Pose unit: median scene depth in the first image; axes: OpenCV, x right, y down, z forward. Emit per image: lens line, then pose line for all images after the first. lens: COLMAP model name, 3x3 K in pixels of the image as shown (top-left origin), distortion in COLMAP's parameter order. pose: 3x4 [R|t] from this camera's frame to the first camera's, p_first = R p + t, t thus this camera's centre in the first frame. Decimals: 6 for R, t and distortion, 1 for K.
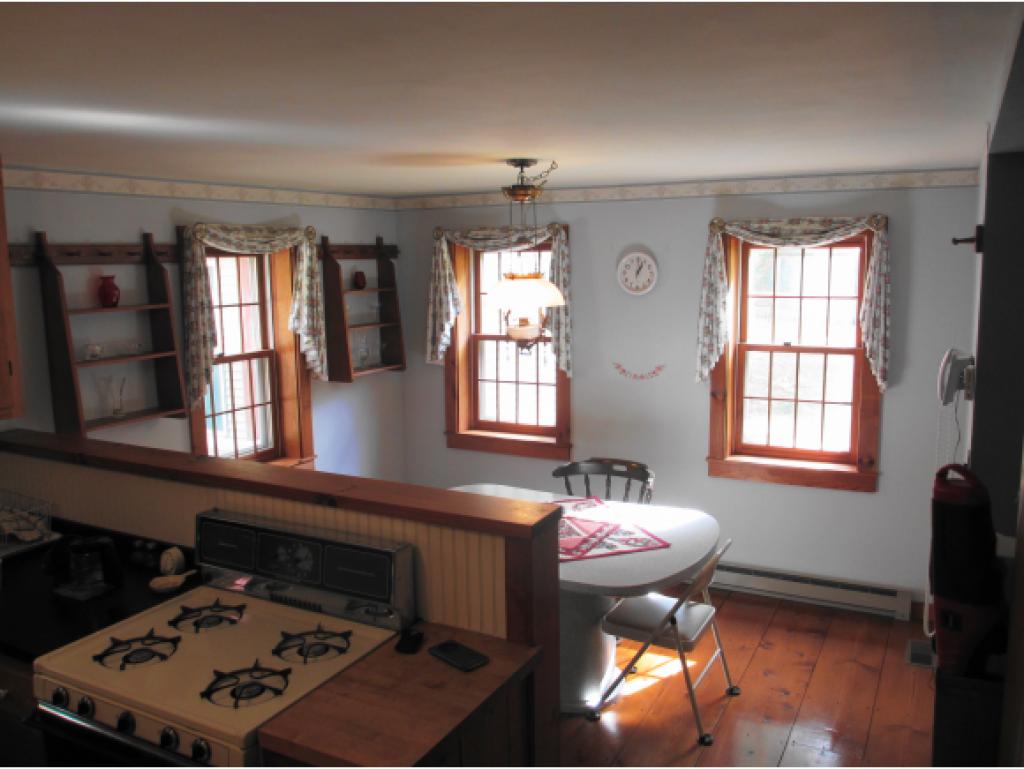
lens RADIAL K [[845.5, 0, 512.0], [0, 845.5, 384.5], [0, 0, 1]] dist [-0.059888, 0.021821]
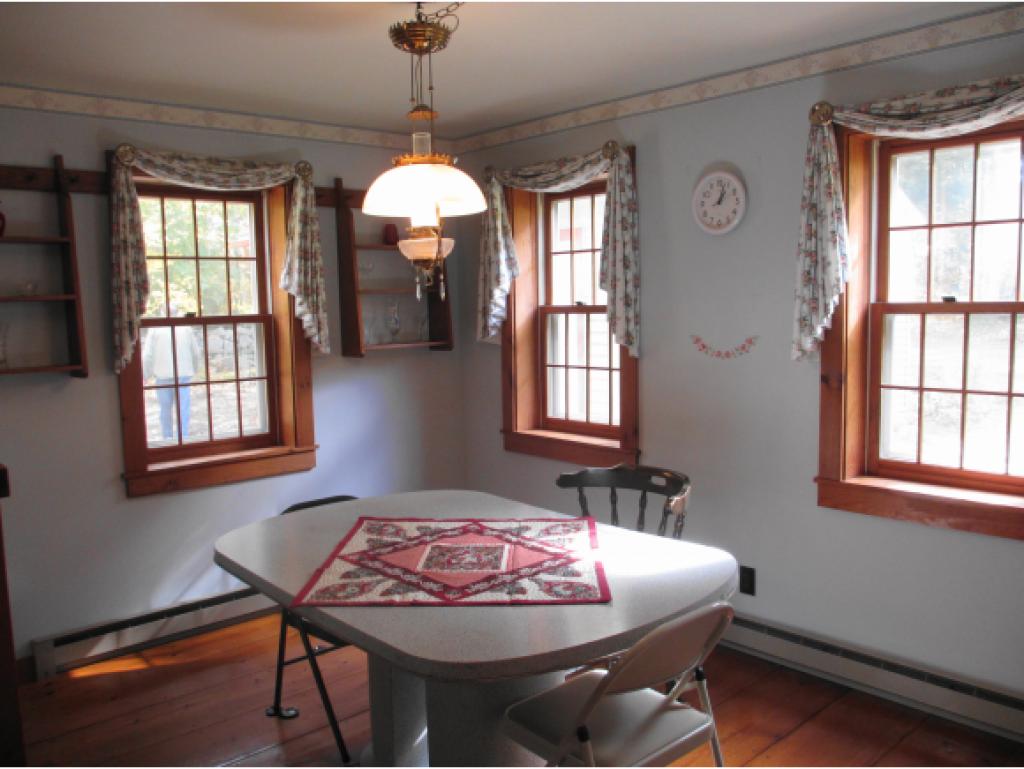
lens RADIAL K [[845.5, 0, 512.0], [0, 845.5, 384.5], [0, 0, 1]] dist [-0.059888, 0.021821]
pose [[0.940986, 0.027409, -0.337335, 0.229985], [-0.041222, 0.998576, -0.033850, 0.047647], [0.335927, 0.045758, 0.940776, 0.311452]]
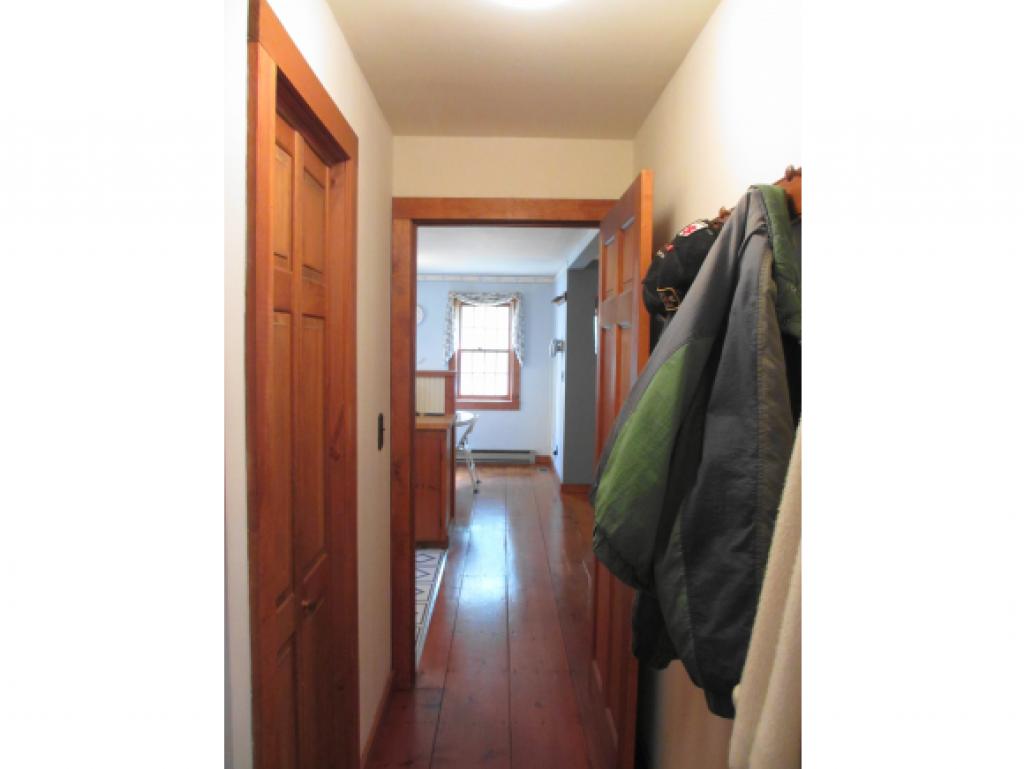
lens RADIAL K [[845.5, 0, 512.0], [0, 845.5, 384.5], [0, 0, 1]] dist [-0.059888, 0.021821]
pose [[0.878587, 0.006832, 0.477534, -0.666930], [0.042382, 0.994837, -0.092210, 0.256826], [-0.475698, 0.101254, 0.873761, -0.993762]]
